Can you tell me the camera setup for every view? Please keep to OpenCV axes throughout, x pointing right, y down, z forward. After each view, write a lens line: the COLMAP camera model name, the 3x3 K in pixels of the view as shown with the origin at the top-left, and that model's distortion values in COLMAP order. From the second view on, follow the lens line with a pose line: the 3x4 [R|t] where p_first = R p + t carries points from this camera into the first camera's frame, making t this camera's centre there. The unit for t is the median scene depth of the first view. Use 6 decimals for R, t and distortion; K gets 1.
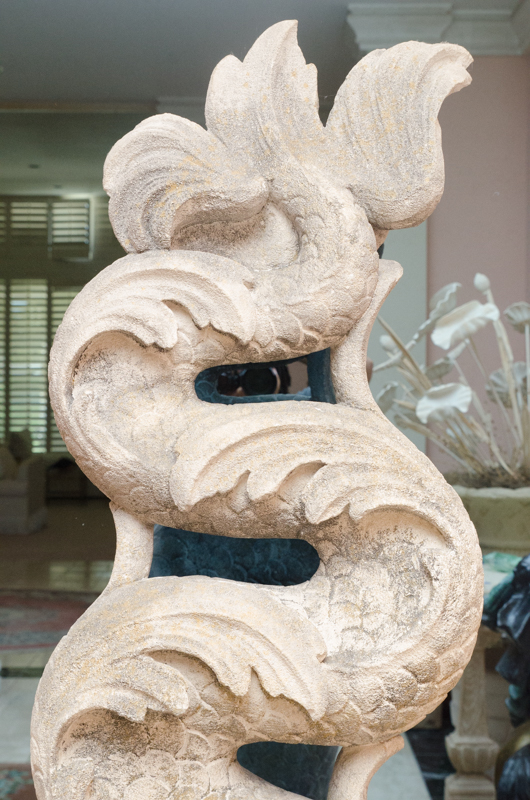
lens RADIAL K [[1478.8, 0, 266.9], [0, 1478.8, 401.1], [0, 0, 1]] dist [-0.004317, 0.000000]
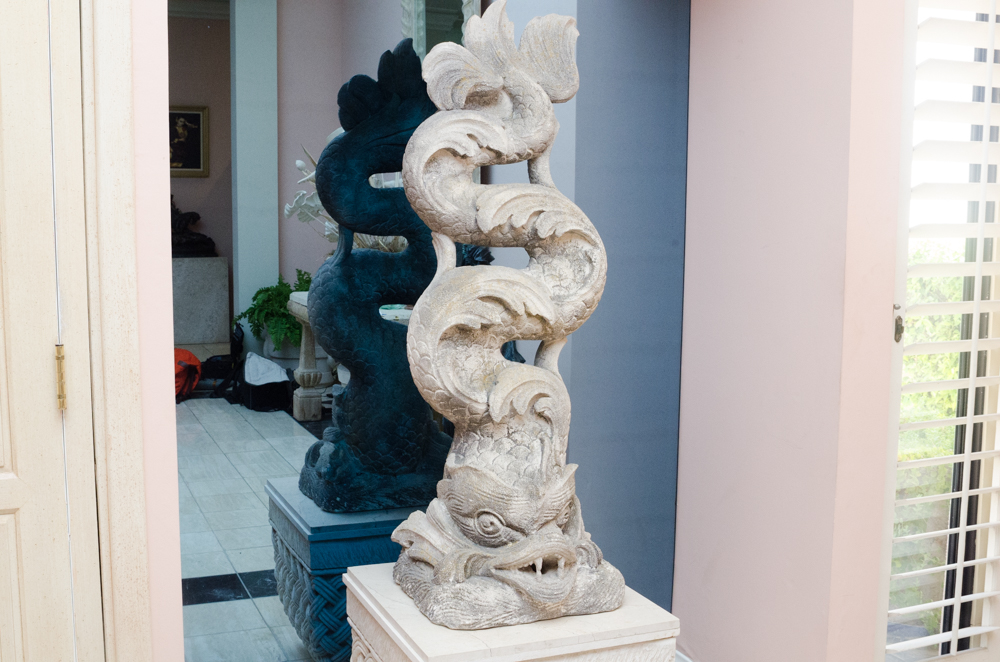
lens RADIAL K [[1096.9, 0, 483.5], [0, 1096.9, 321.6], [0, 0, 1]] dist [-0.125535, 0.000000]
pose [[0.924766, -0.039182, 0.378513, -0.649127], [0.002978, 0.995400, 0.095763, 0.048545], [-0.380524, -0.087431, 0.920629, -0.459127]]
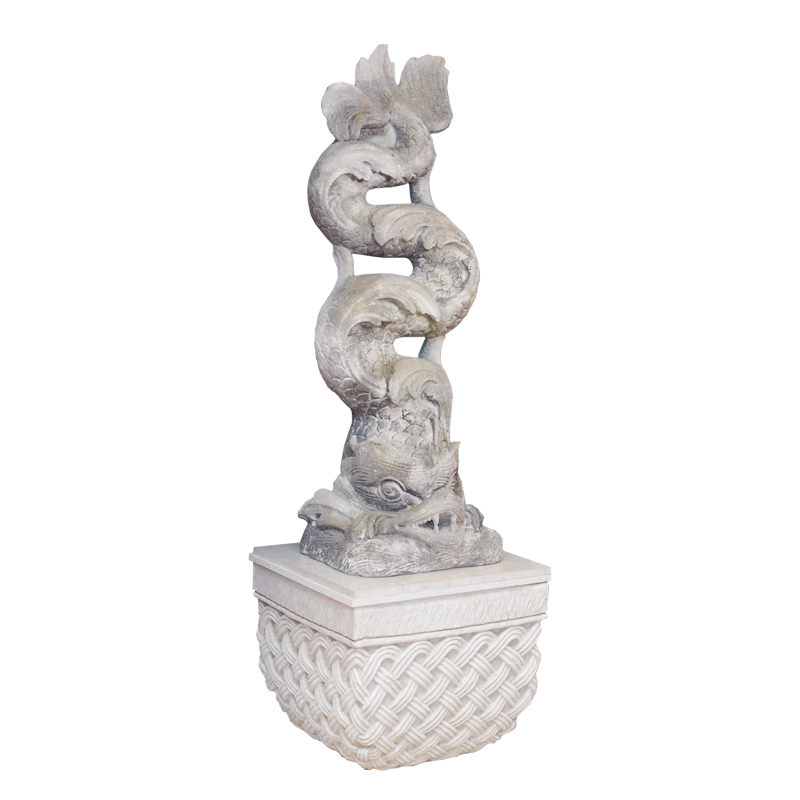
lens RADIAL K [[1487.5, 0, 397.7], [0, 1487.5, 398.4], [0, 0, 1]] dist [-0.123483, 0.000000]
pose [[0.866483, -0.062828, 0.495237, -1.277435], [0.012608, 0.994486, 0.104106, 0.068676], [-0.499047, -0.083962, 0.862498, -1.199881]]
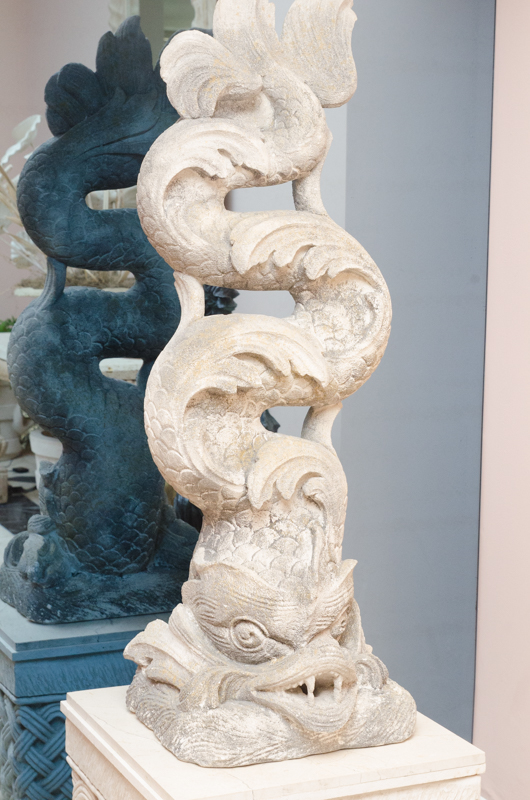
lens RADIAL K [[1478.8, 0, 263.3], [0, 1478.8, 401.9], [0, 0, 1]] dist [-0.004317, 0.000000]
pose [[0.910197, -0.053403, 0.410718, -0.730768], [0.003737, 0.992671, 0.120790, 0.013946], [-0.414159, -0.108408, 0.903726, -0.567136]]
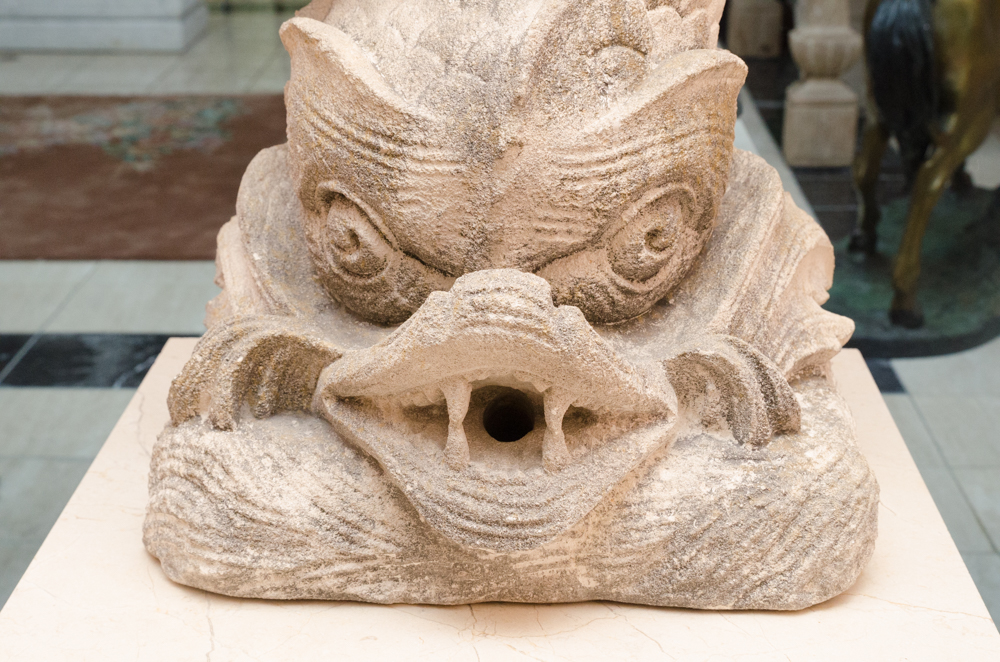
lens RADIAL K [[1804.0, 0, 474.5], [0, 1804.0, 338.9], [0, 0, 1]] dist [0.011161, 0.000000]
pose [[0.998995, -0.001193, -0.044804, 0.005585], [0.014941, 0.951329, 0.307815, 0.298025], [0.042256, -0.308175, 0.950391, 0.240108]]
